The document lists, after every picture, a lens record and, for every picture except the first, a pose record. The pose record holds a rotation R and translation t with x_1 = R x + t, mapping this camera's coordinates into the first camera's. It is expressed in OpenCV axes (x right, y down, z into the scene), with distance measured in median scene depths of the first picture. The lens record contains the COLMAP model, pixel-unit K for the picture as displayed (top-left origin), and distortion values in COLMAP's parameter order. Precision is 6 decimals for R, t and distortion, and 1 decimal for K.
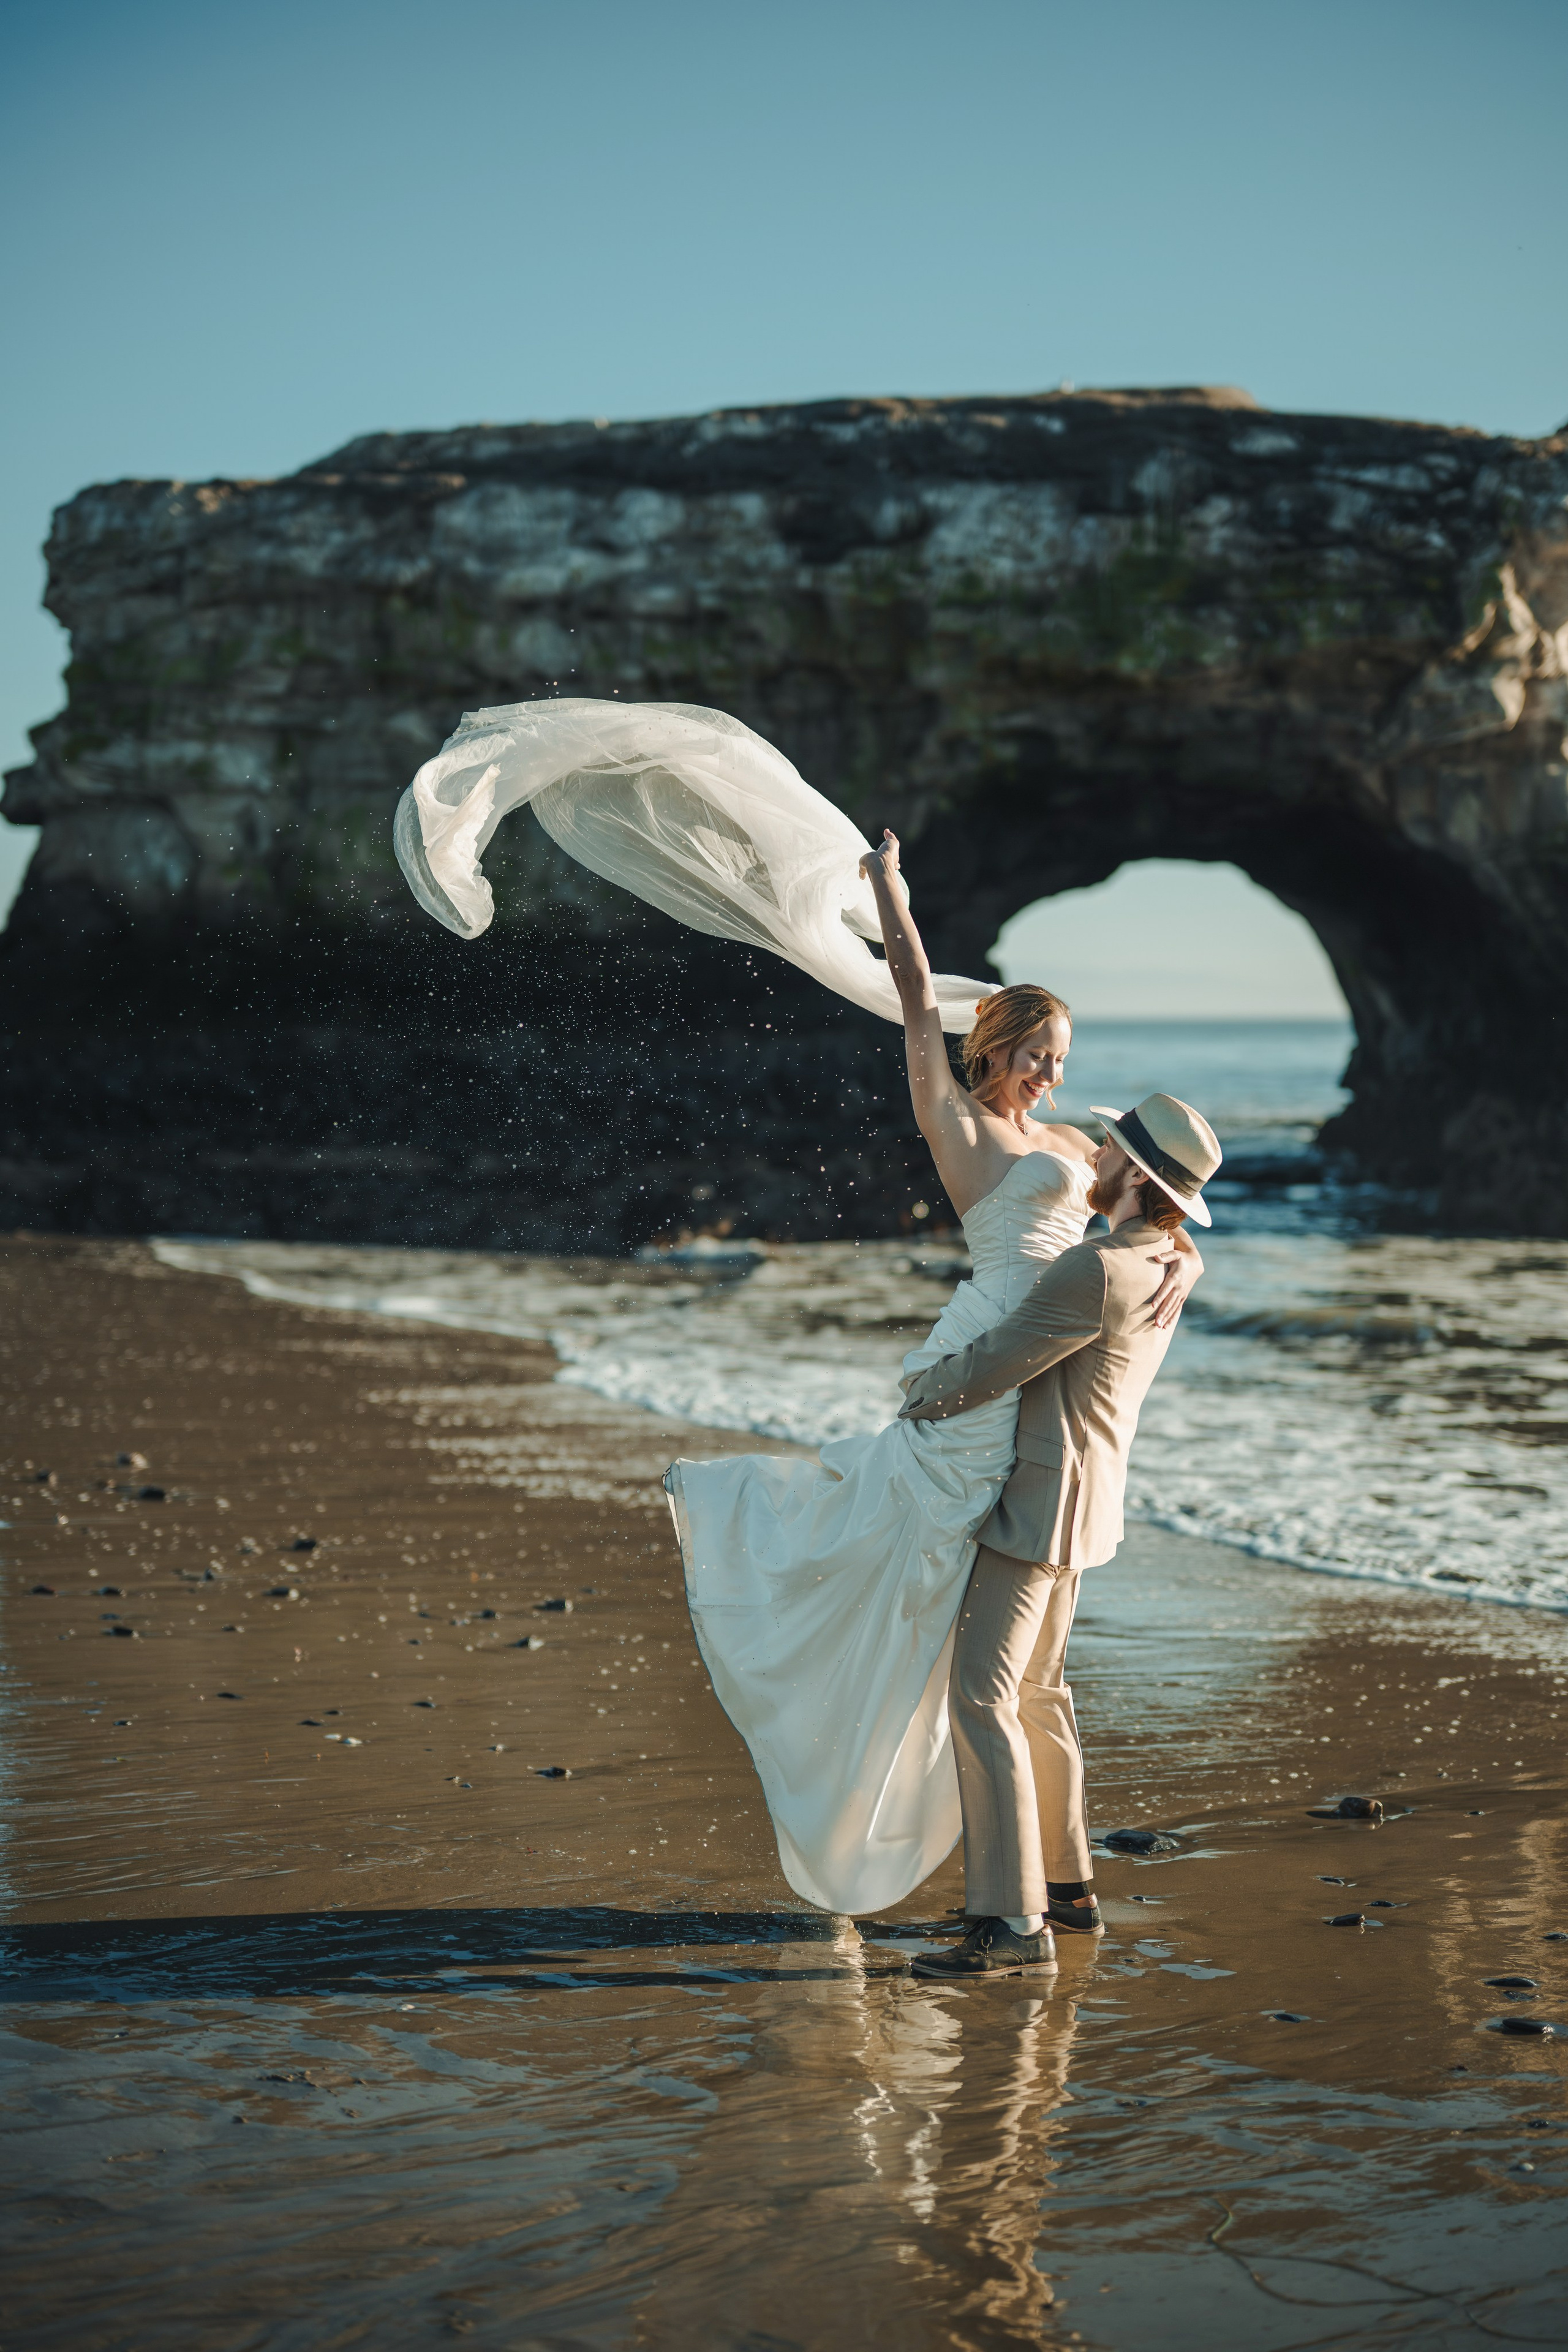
lens RADIAL K [[3856.2, 0, 753.6], [0, 3856.2, 1125.5], [0, 0, 1]] dist [-0.014443, 0.000000]
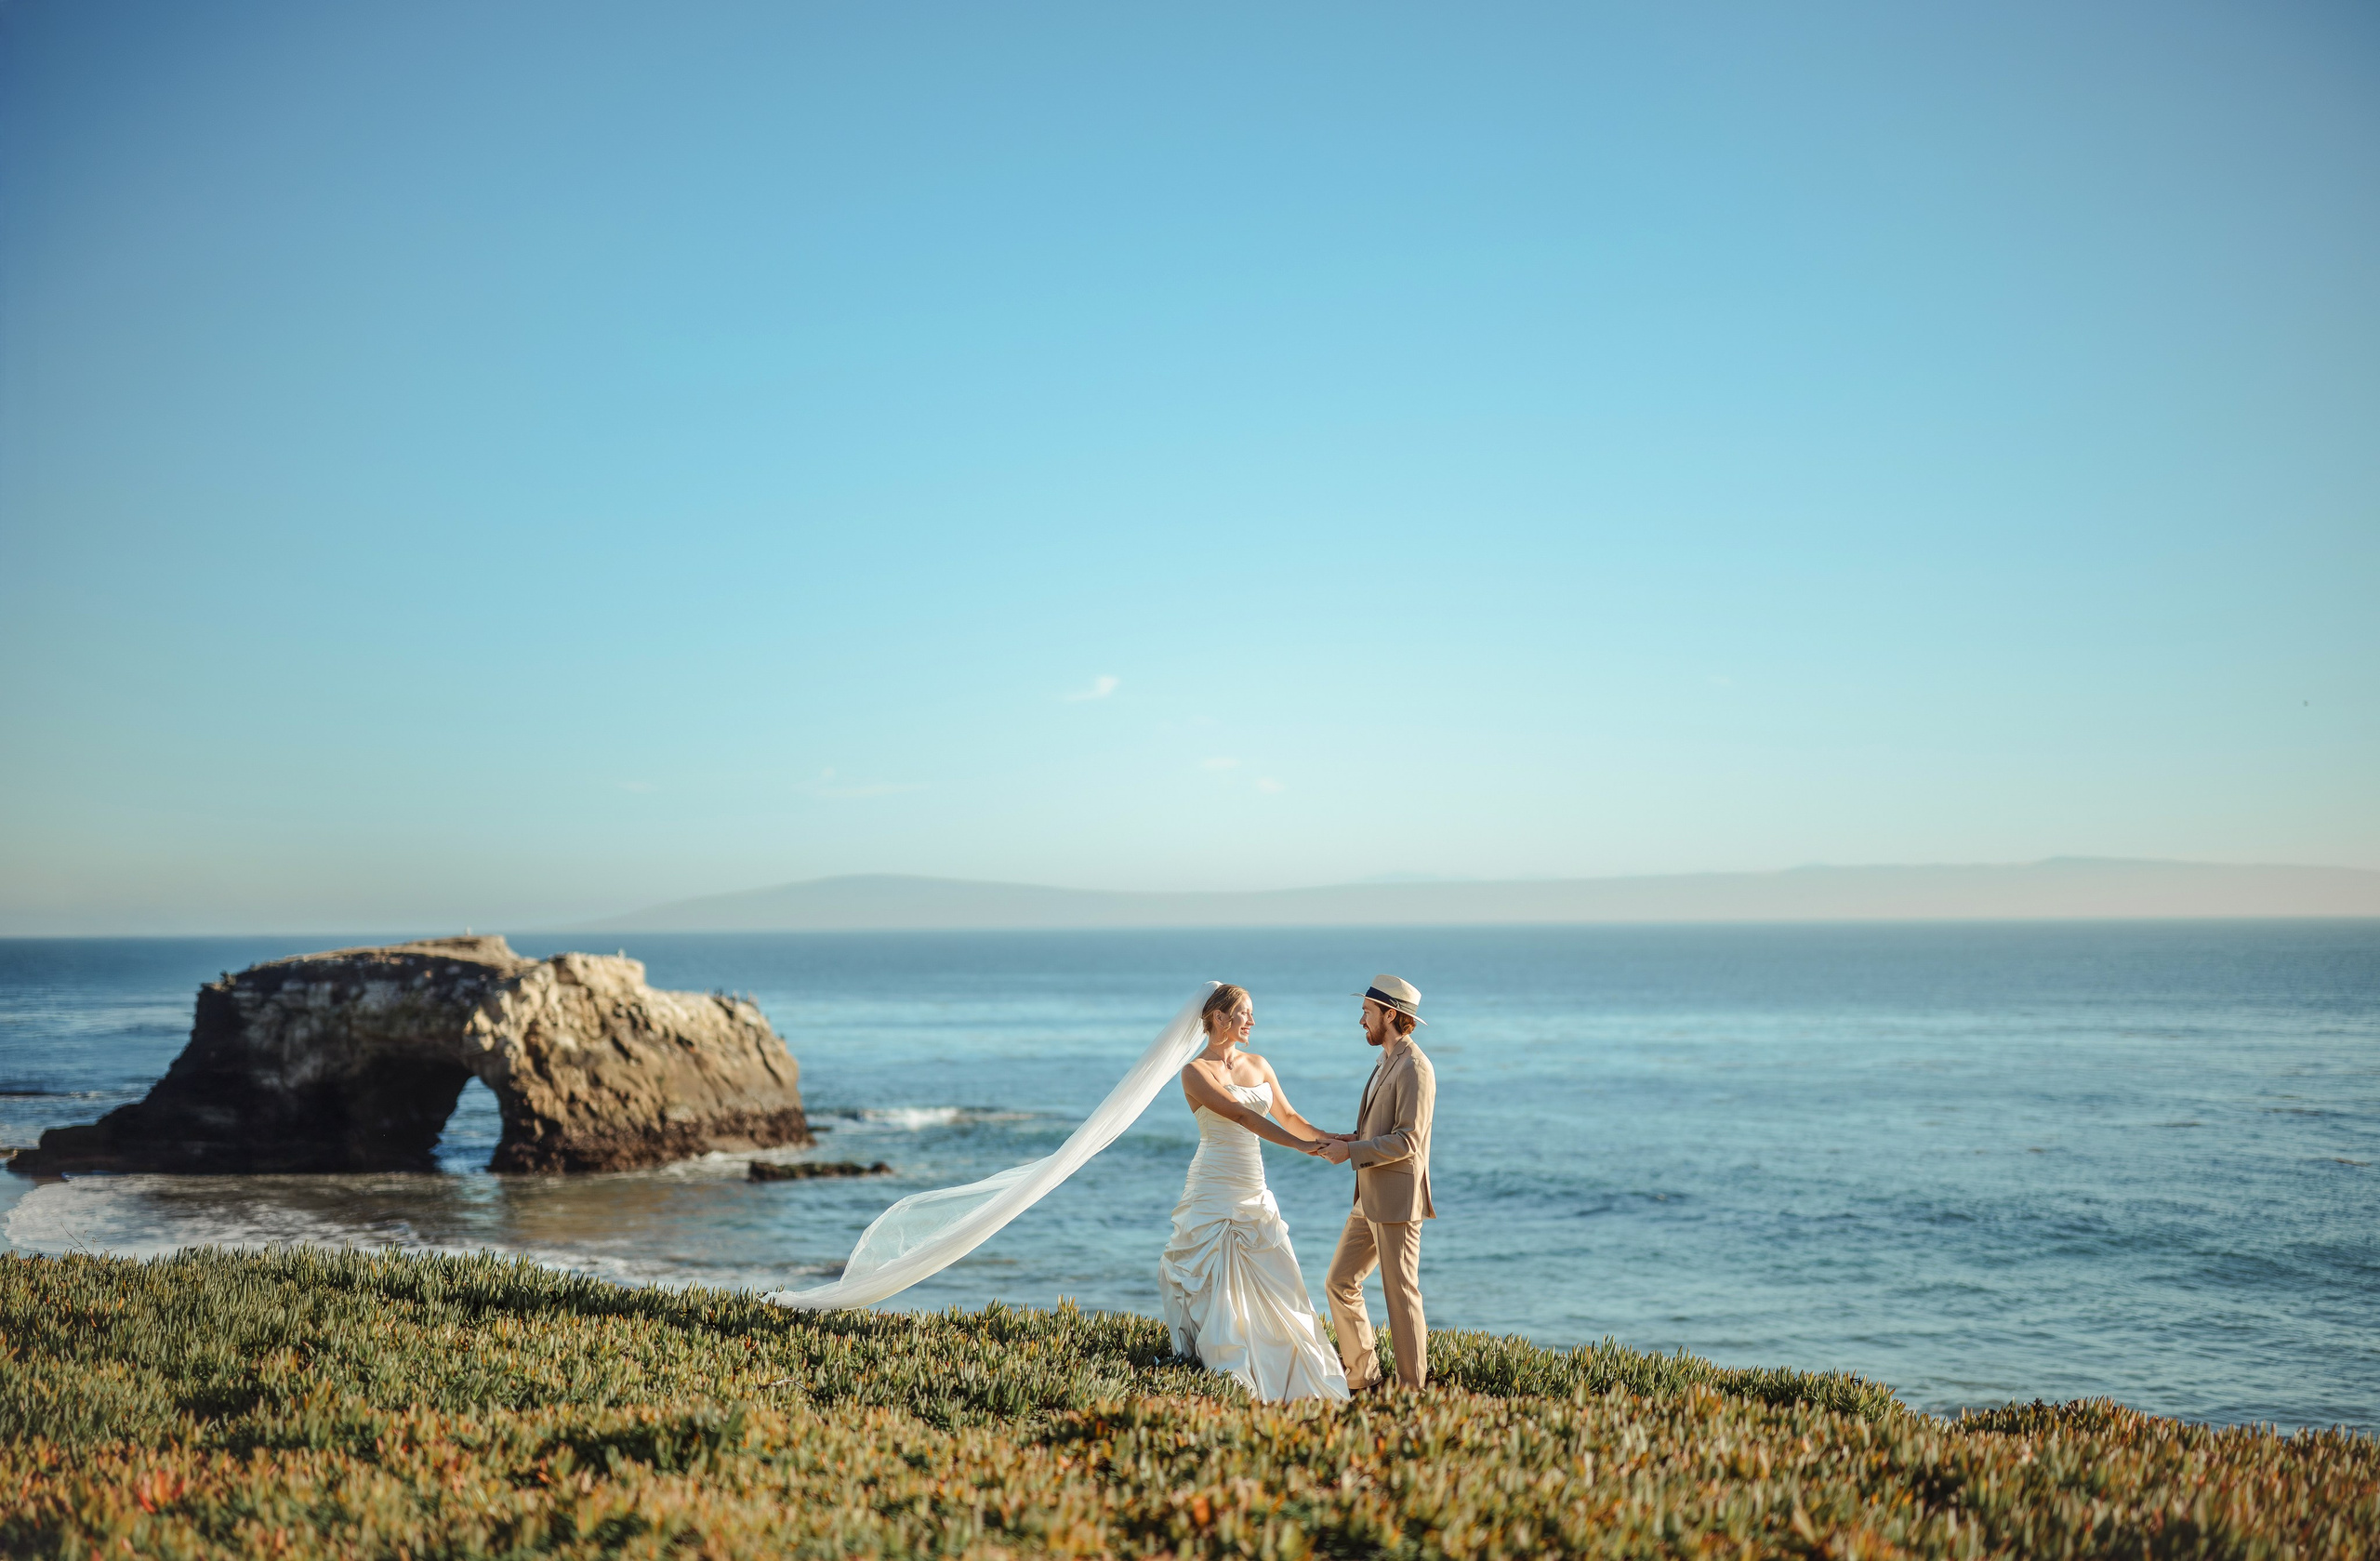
lens RADIAL K [[3873.8, 0, 1191.1], [0, 3873.8, 787.2], [0, 0, 1]] dist [0.052949, 0.000000]
pose [[0.974198, -0.007679, -0.225566, 1.770353], [-0.004763, 0.998499, -0.054563, -0.155549], [0.225647, 0.054229, 0.972699, -2.681097]]
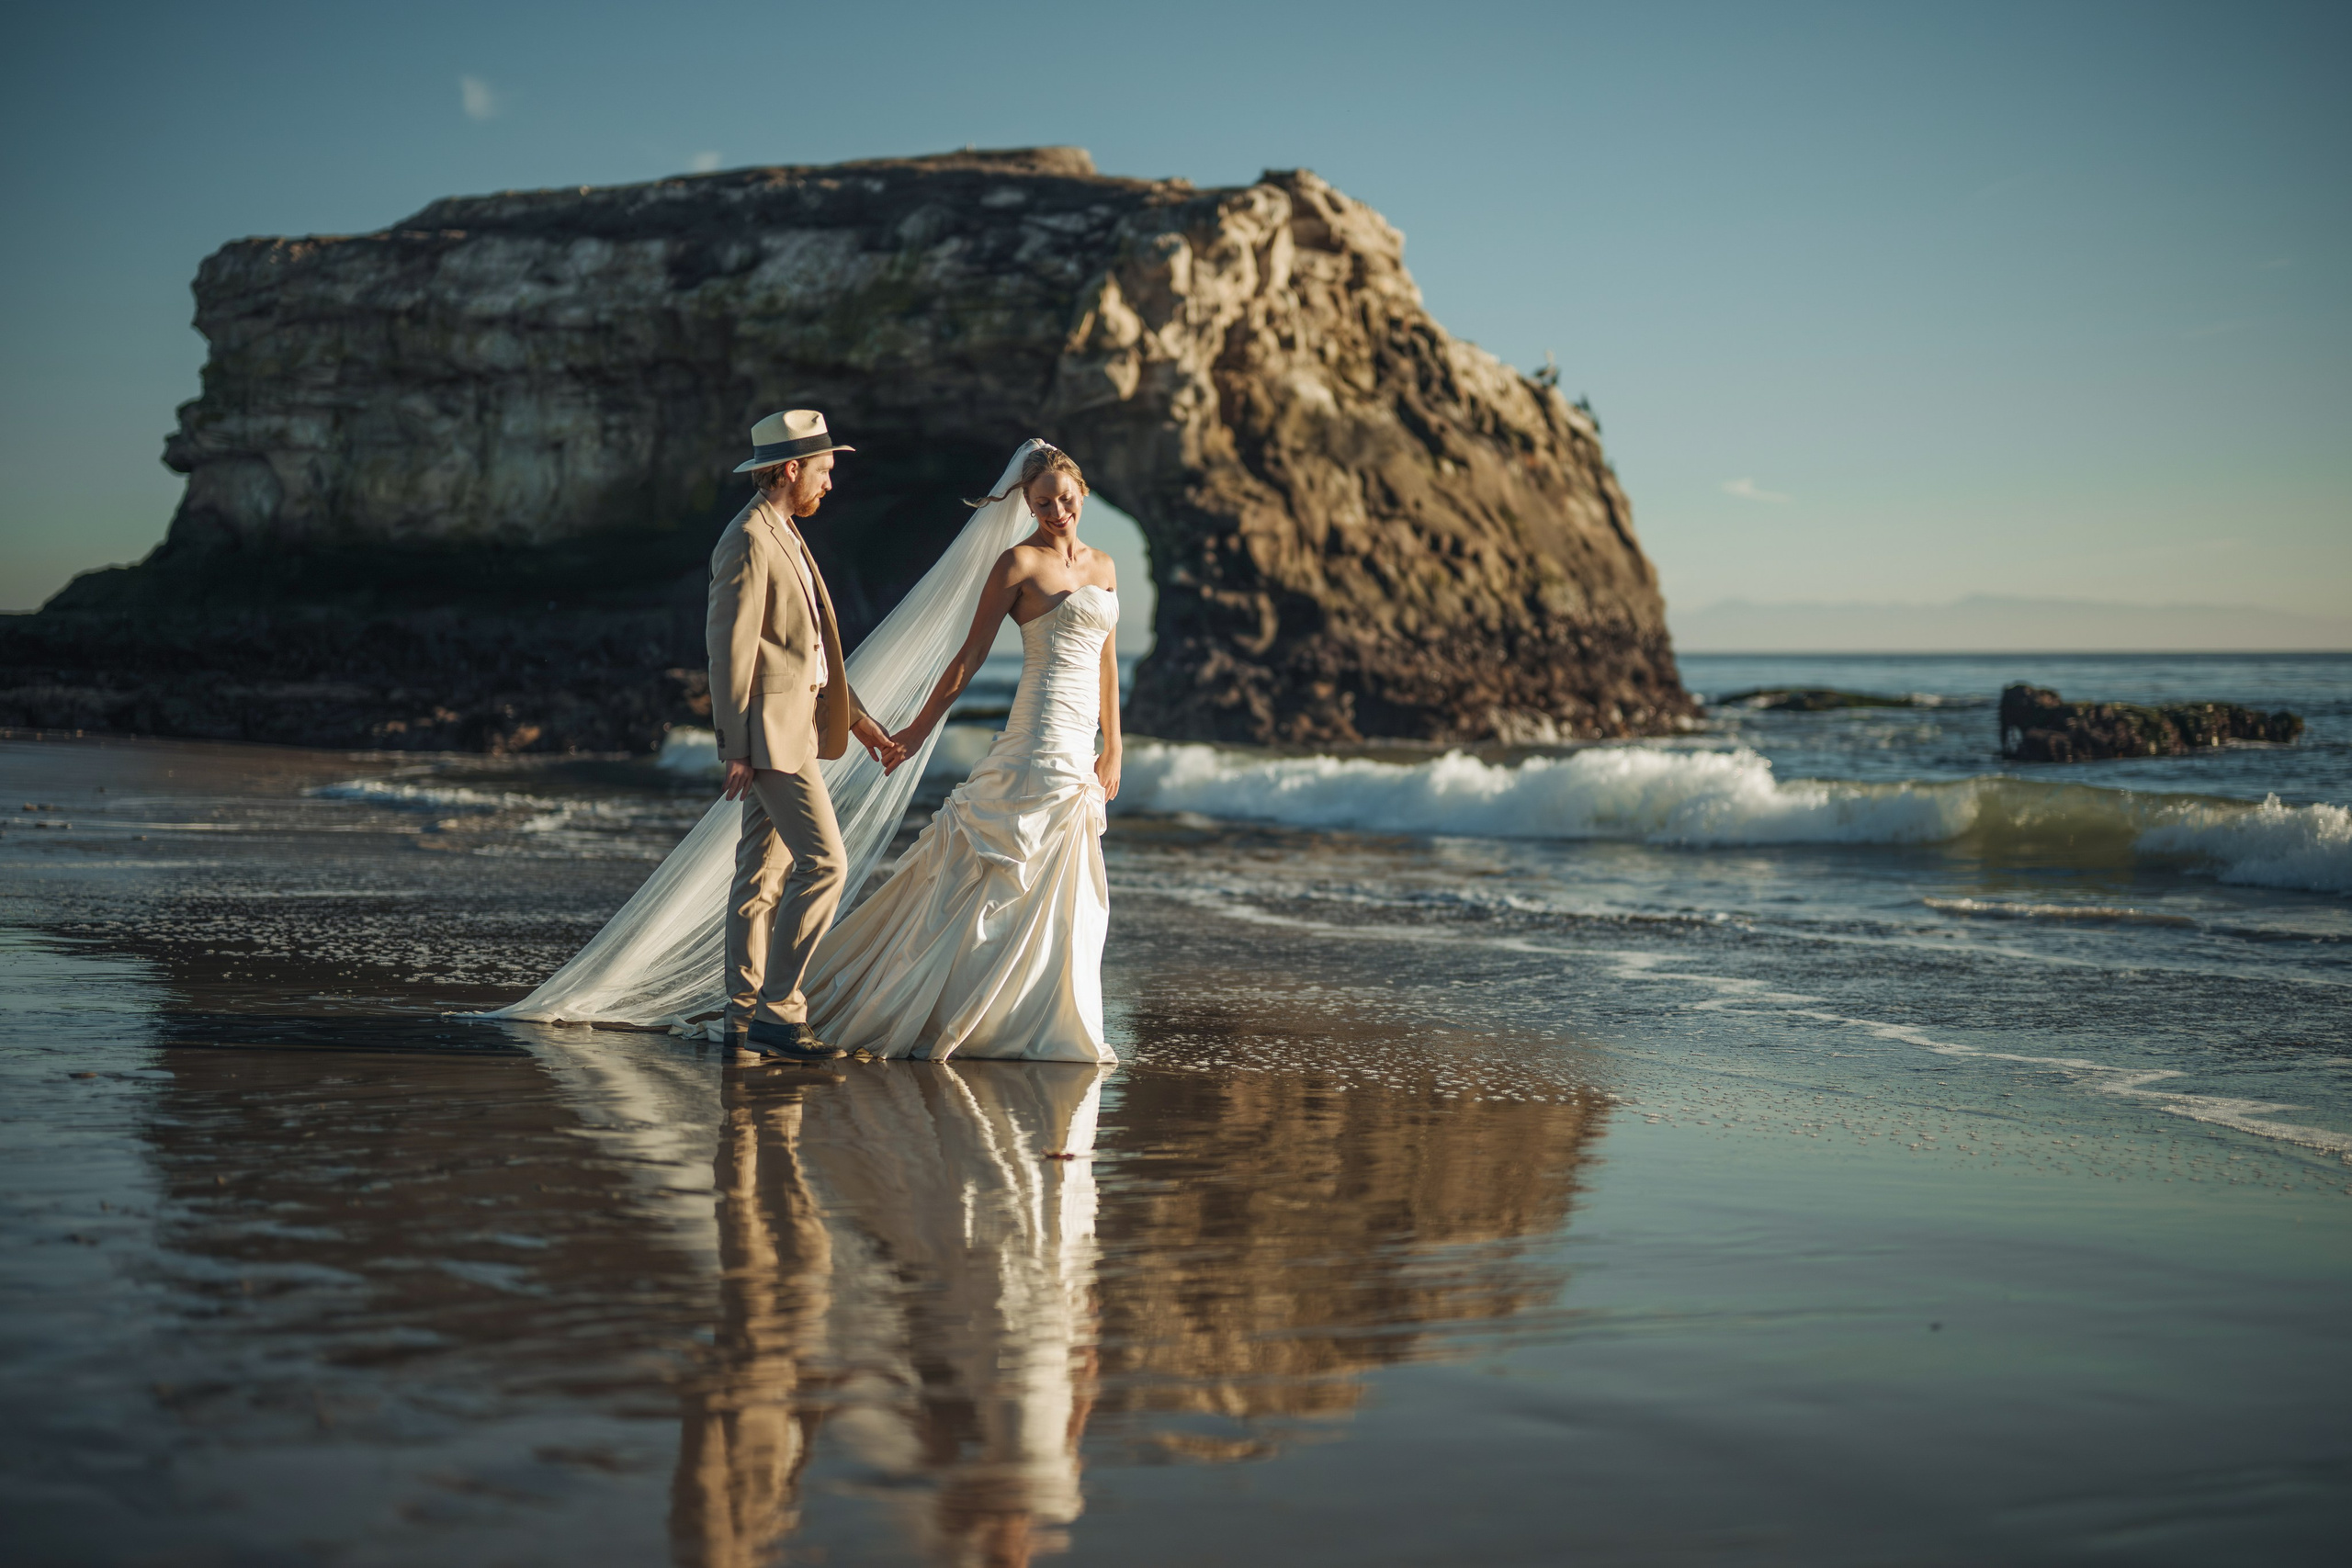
lens RADIAL K [[3828.8, 0, 1092.8], [0, 3828.8, 793.5], [0, 0, 1]] dist [0.031106, 0.000000]
pose [[0.977472, 0.011164, -0.210768, 0.476787], [-0.009204, 0.999905, 0.010275, 0.028323], [0.210863, -0.008104, 0.977482, -0.384409]]
